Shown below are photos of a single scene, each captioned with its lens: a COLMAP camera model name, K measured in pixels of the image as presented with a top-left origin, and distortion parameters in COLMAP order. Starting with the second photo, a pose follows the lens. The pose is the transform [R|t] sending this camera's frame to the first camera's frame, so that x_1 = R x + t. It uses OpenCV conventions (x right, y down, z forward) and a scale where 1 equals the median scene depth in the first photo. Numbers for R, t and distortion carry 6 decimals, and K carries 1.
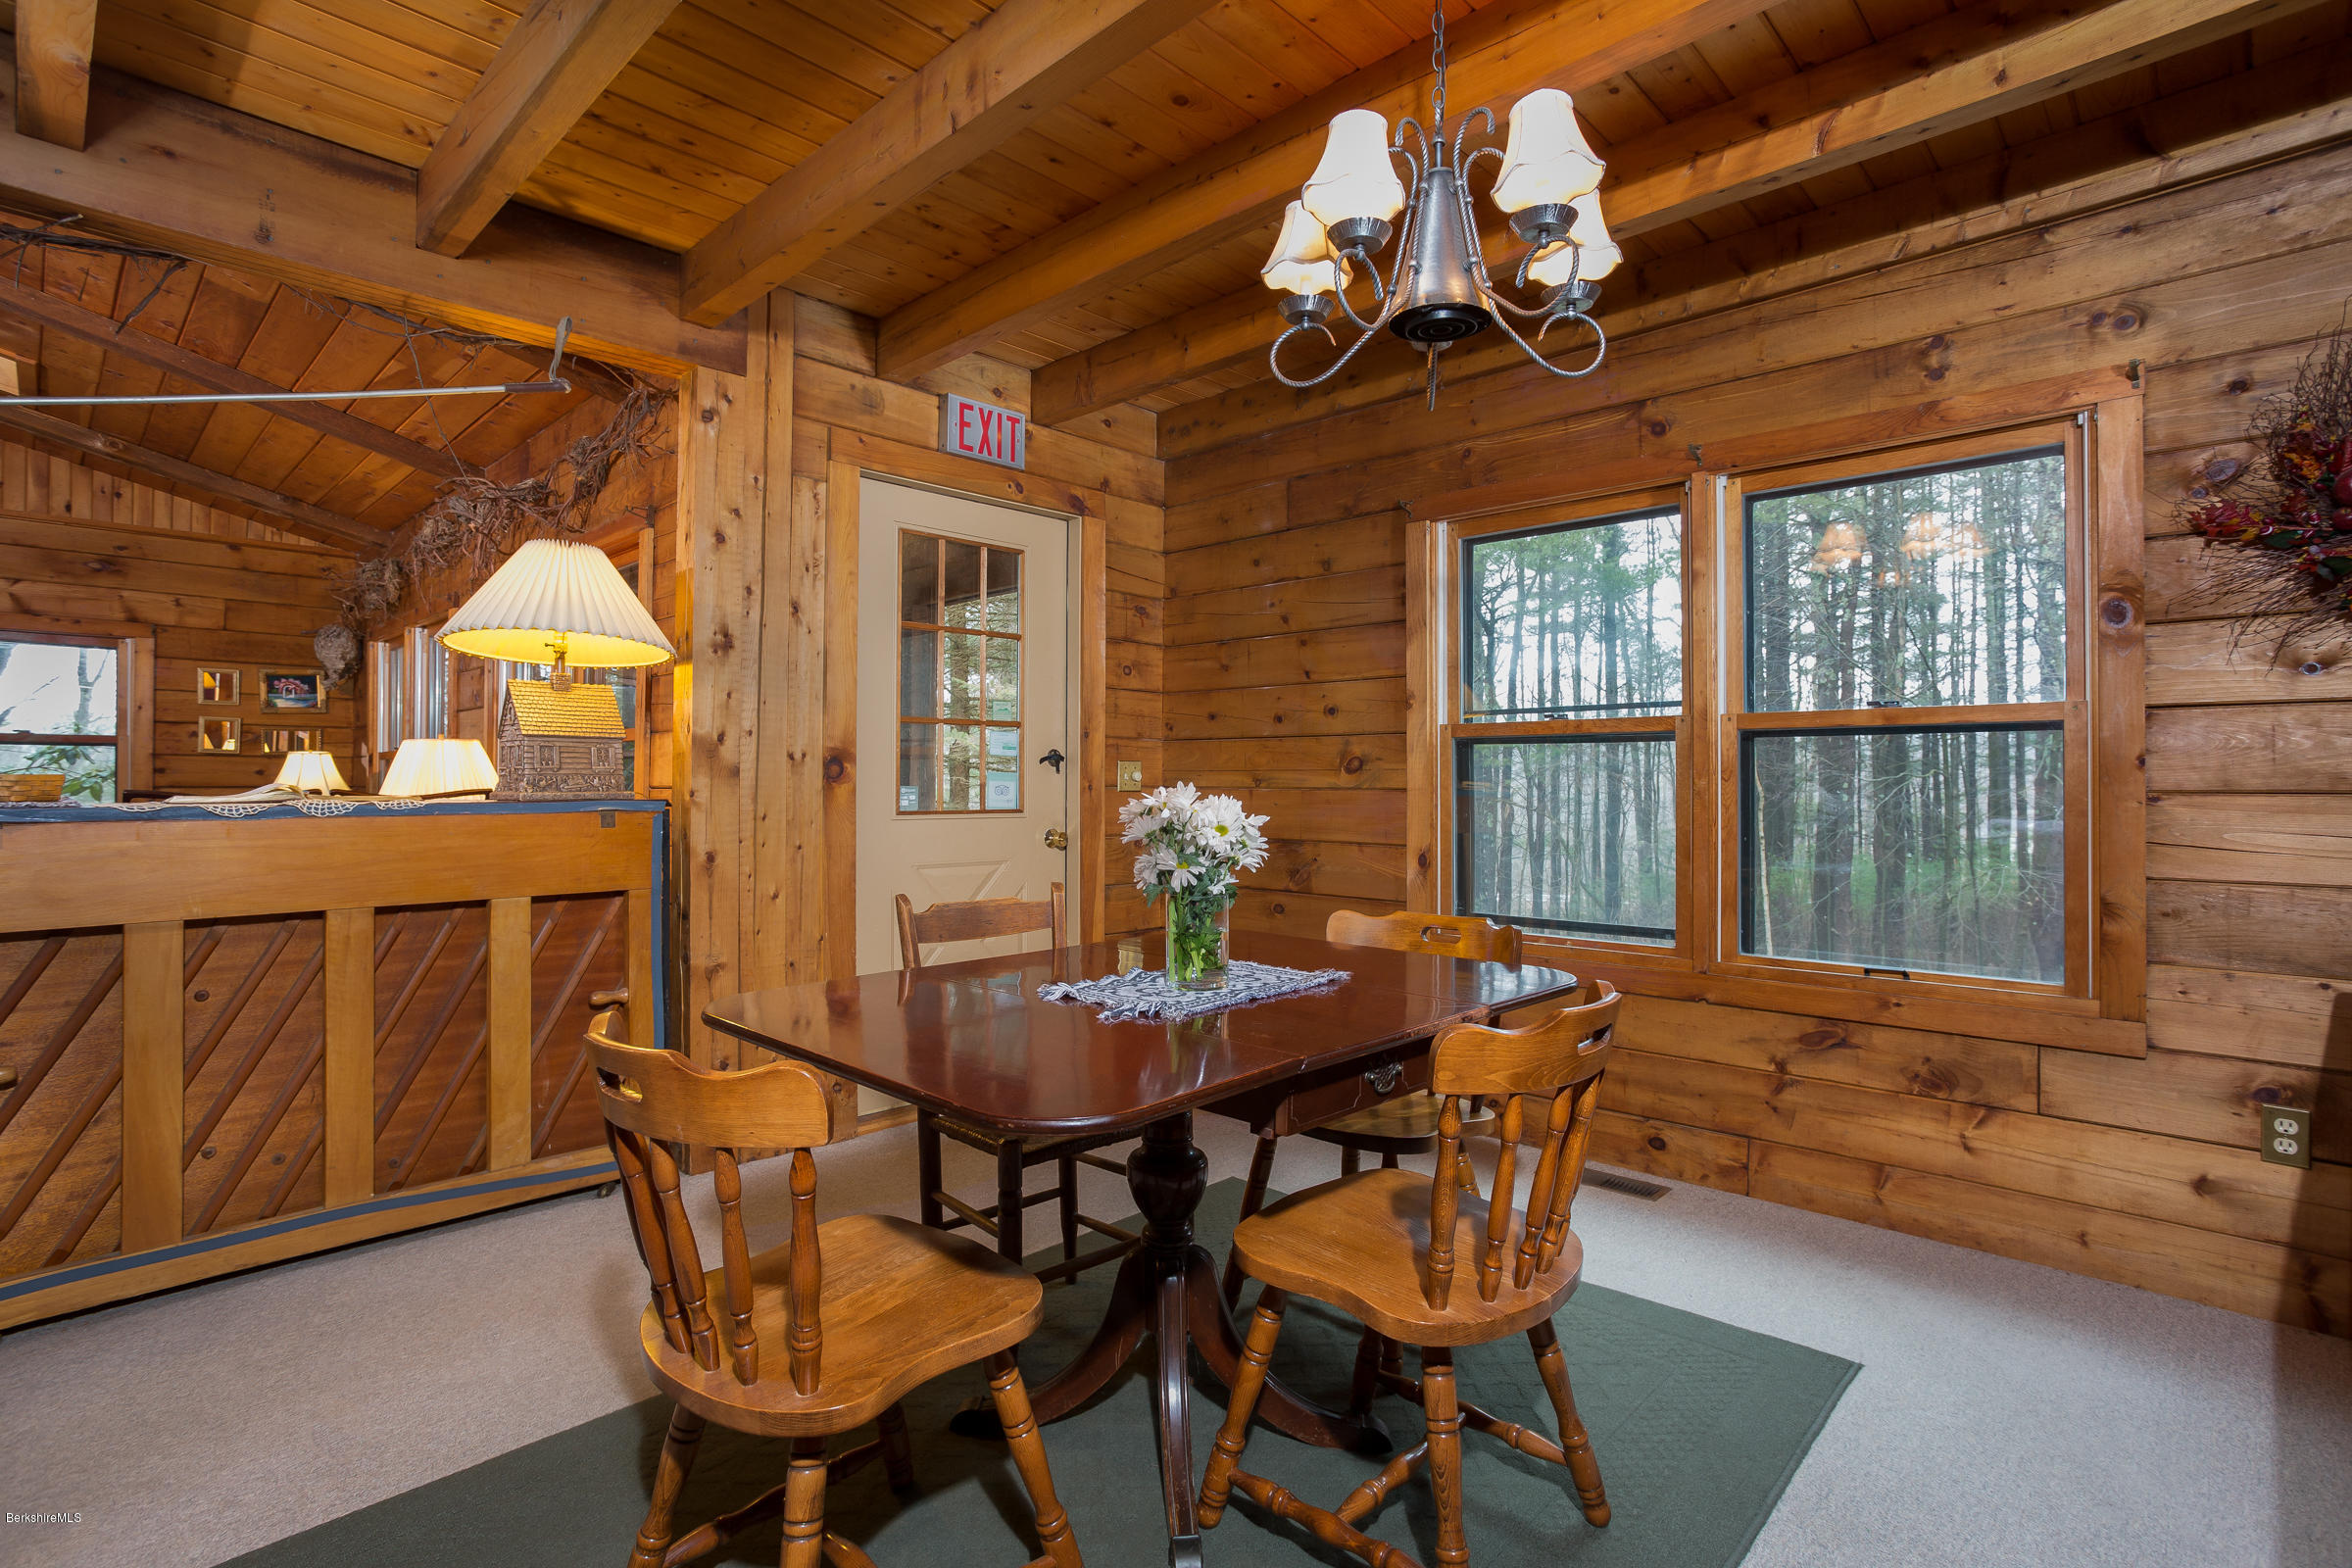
lens RADIAL K [[1126.9, 0, 1176.4], [0, 1126.9, 773.3], [0, 0, 1]] dist [-0.013816, 0.004551]
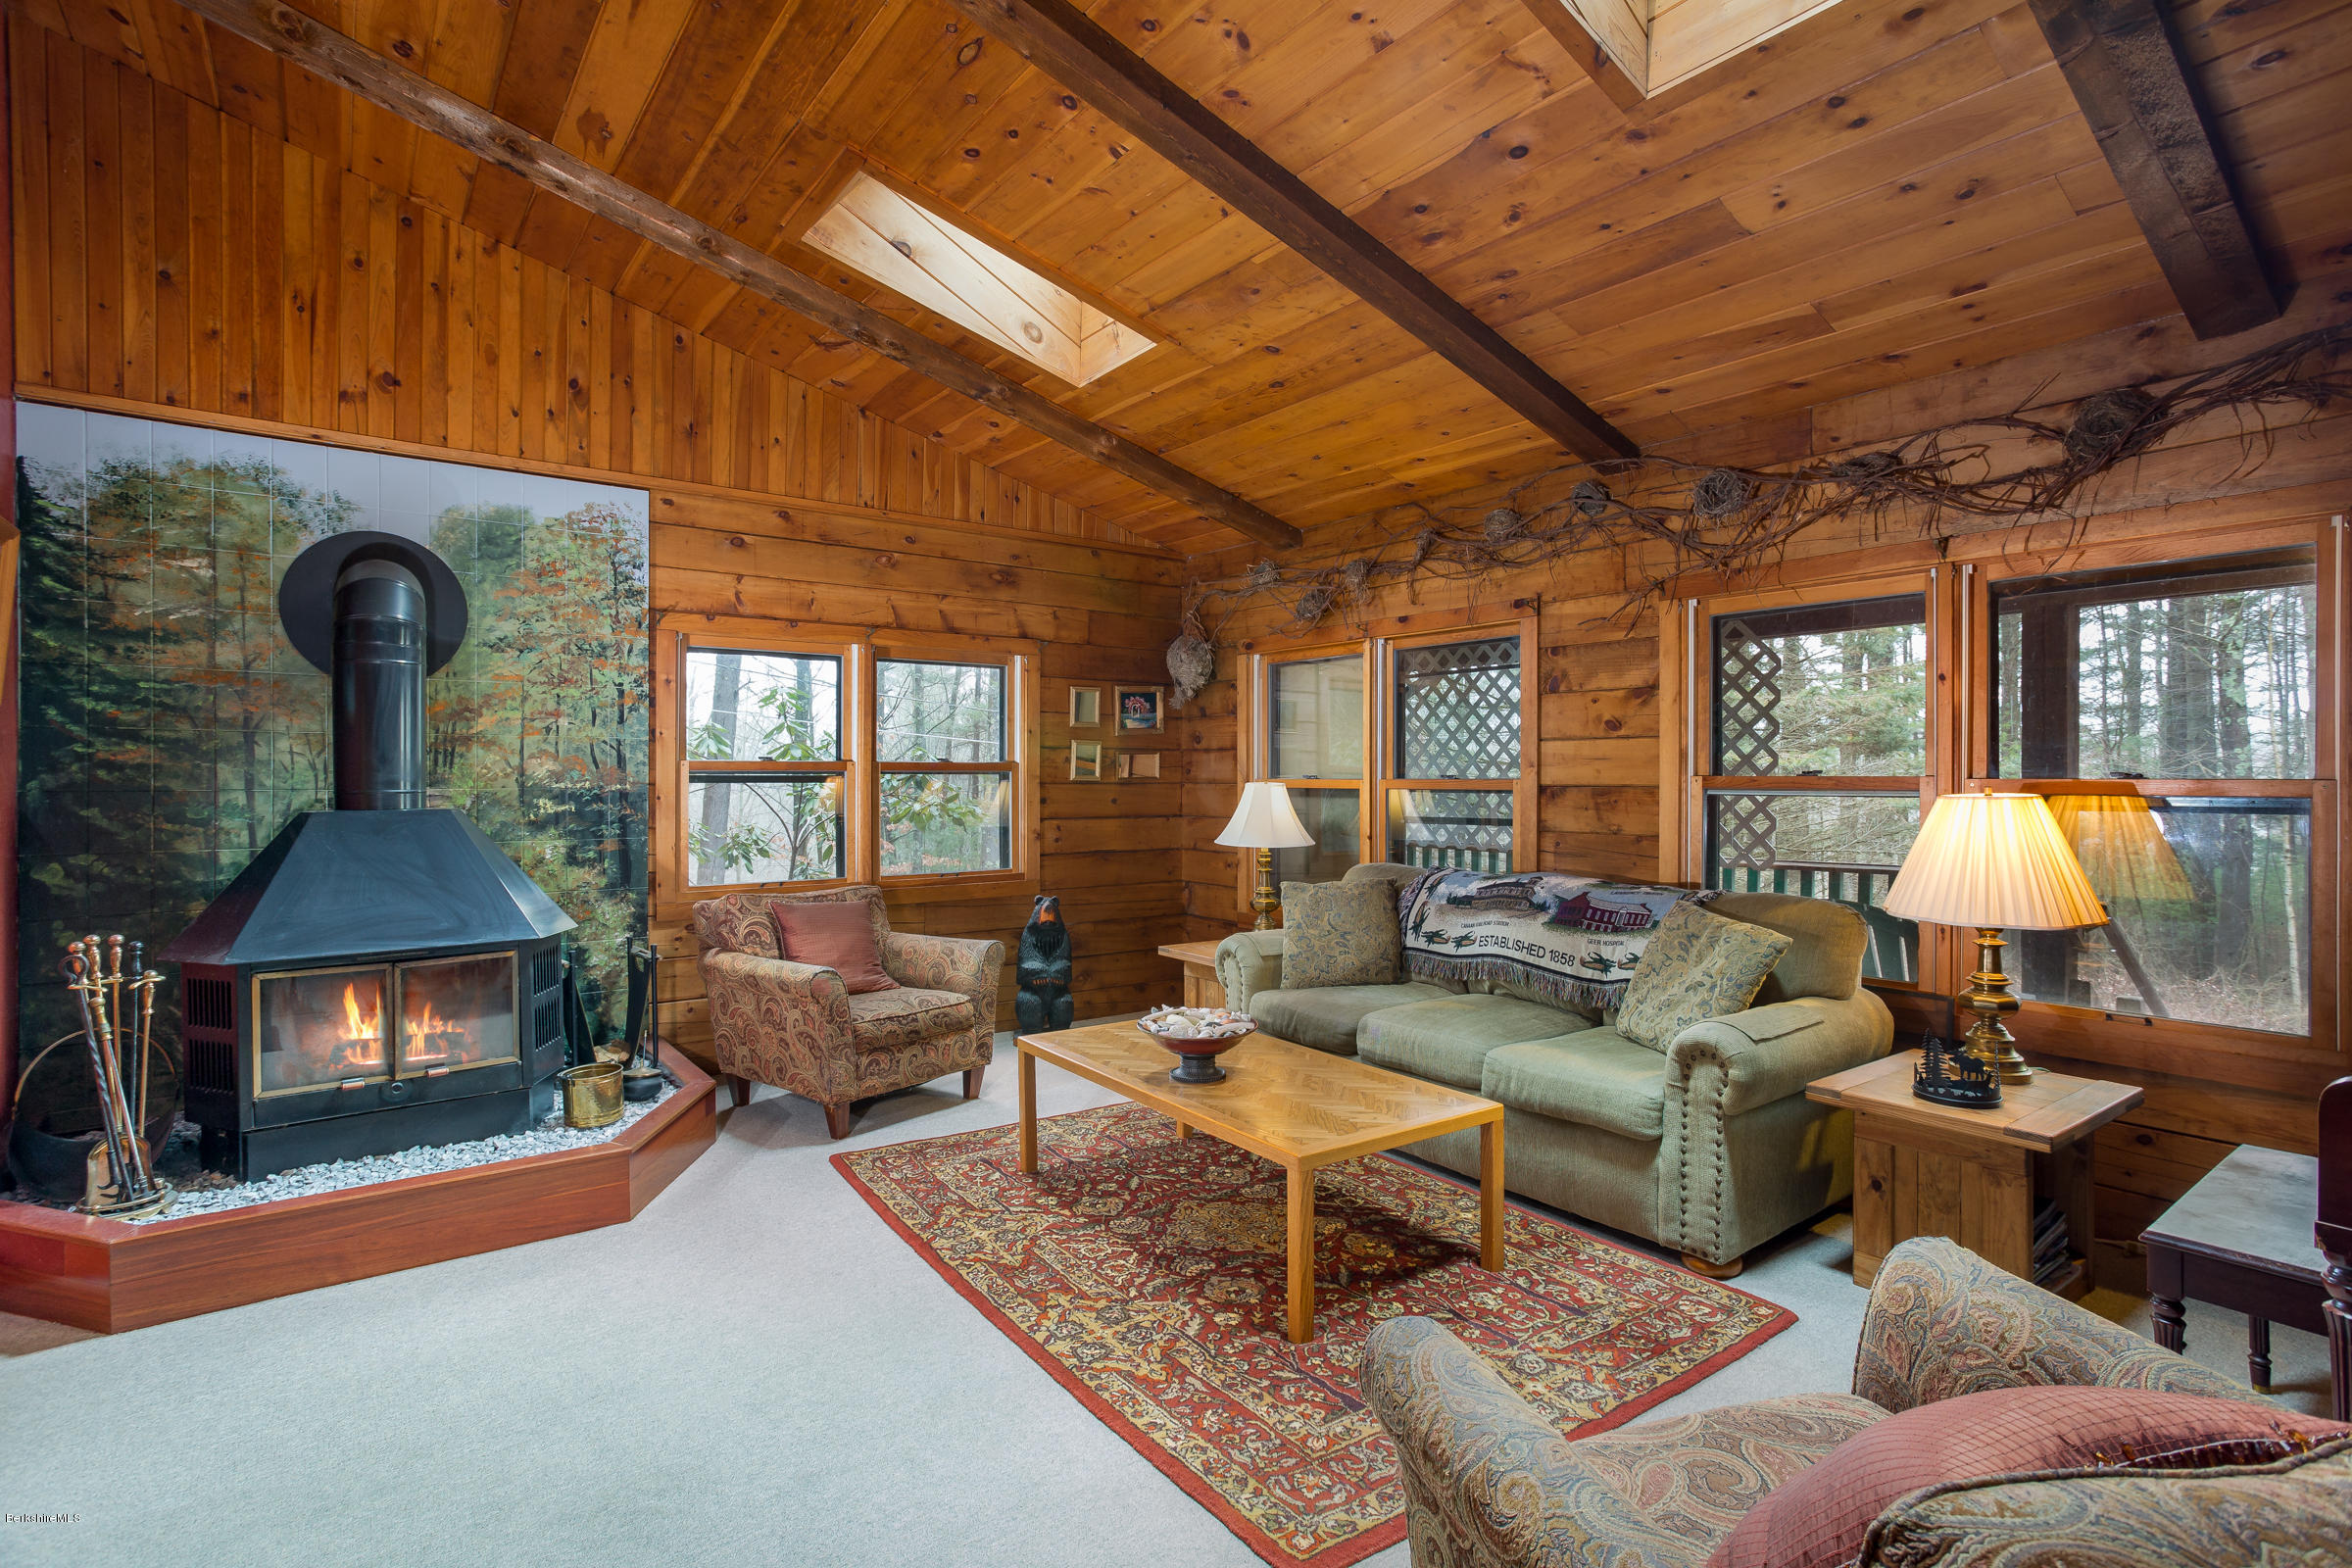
lens RADIAL K [[1126.9, 0, 1110.5], [0, 1126.9, 775.4], [0, 0, 1]] dist [-0.013816, 0.004551]
pose [[0.985377, -0.000064, -0.170390, -1.260458], [0.002621, 0.999887, 0.014779, -0.066142], [0.170370, -0.015009, 0.985266, 0.187706]]
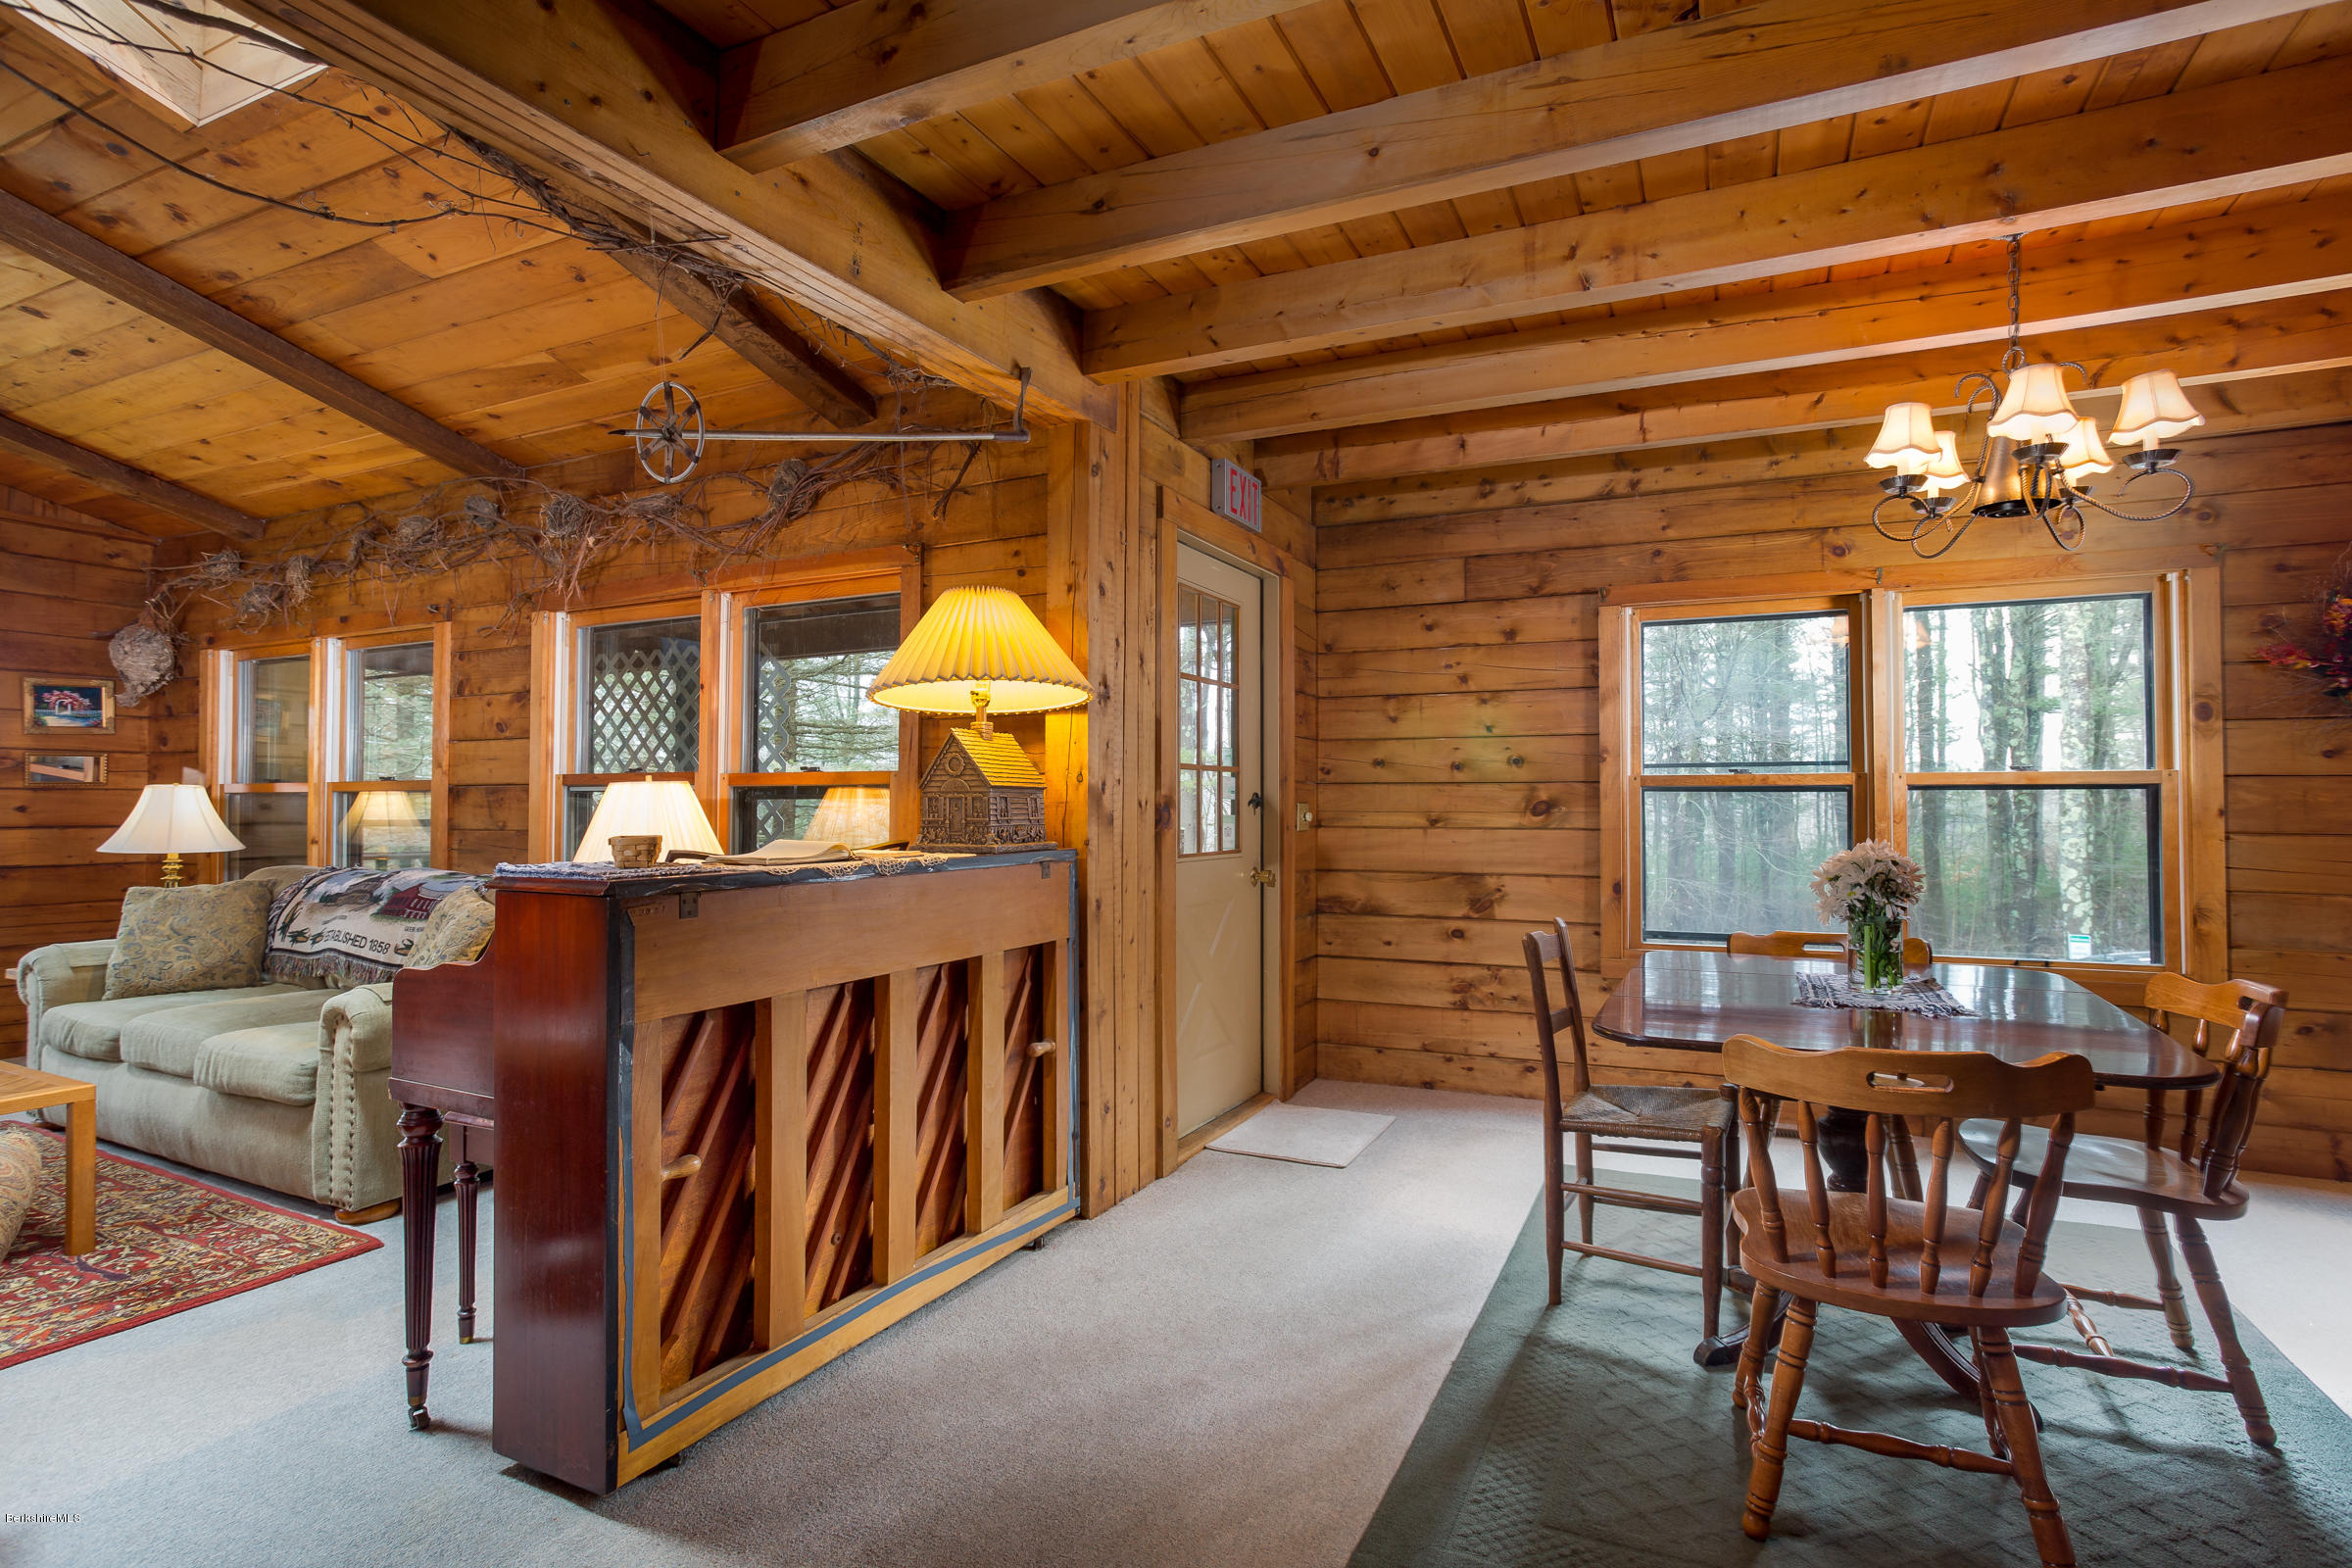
lens RADIAL K [[1126.9, 0, 1181.2], [0, 1126.9, 791.2], [0, 0, 1]] dist [-0.013816, 0.004551]
pose [[0.952411, 0.001805, 0.304813, -0.532018], [-0.000449, 0.999990, -0.004519, -0.018818], [-0.304818, 0.004167, 0.952402, 0.002039]]
